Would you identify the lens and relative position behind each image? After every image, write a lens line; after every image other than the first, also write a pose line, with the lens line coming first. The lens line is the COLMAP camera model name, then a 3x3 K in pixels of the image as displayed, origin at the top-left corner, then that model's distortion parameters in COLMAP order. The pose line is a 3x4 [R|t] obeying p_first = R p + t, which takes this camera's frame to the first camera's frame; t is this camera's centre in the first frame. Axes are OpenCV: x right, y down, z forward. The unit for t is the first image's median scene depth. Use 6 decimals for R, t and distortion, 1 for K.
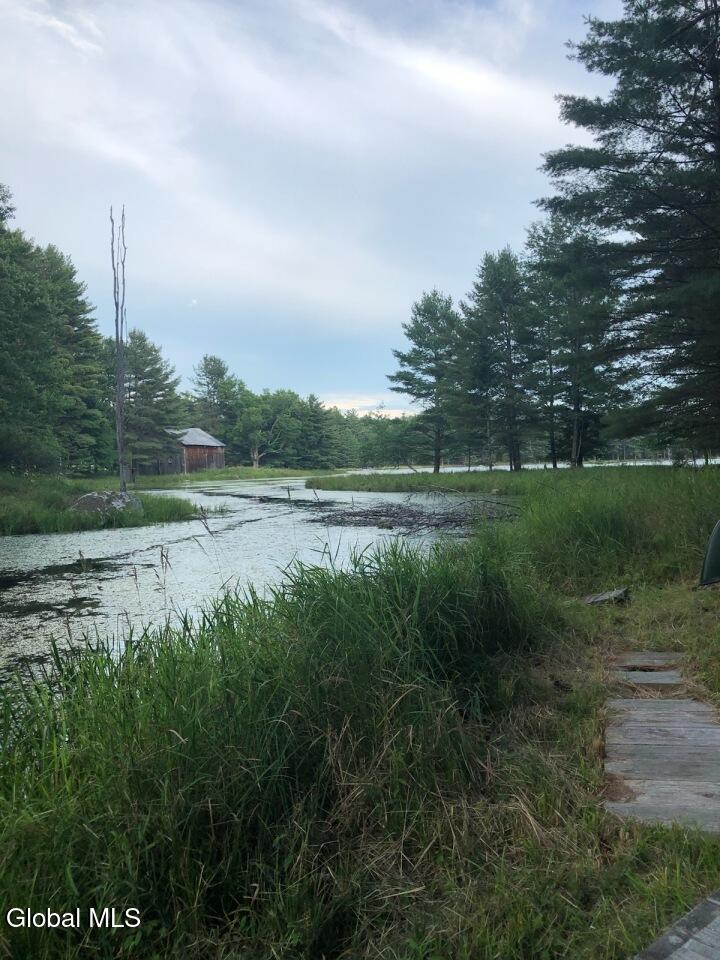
lens RADIAL K [[730.5, 0, 360.0], [0, 730.5, 480.0], [0, 0, 1]] dist [0.051507, -0.051970]
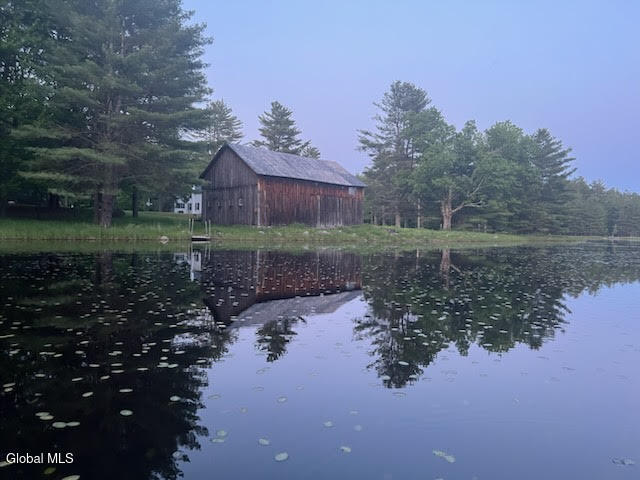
lens RADIAL K [[487.0, 0, 320.0], [0, 487.0, 240.0], [0, 0, 1]] dist [0.051507, -0.051970]
pose [[0.867187, 0.095922, -0.488657, -0.012851], [-0.087962, 0.995349, 0.039282, -0.012651], [0.490152, 0.008918, 0.871591, 0.521585]]
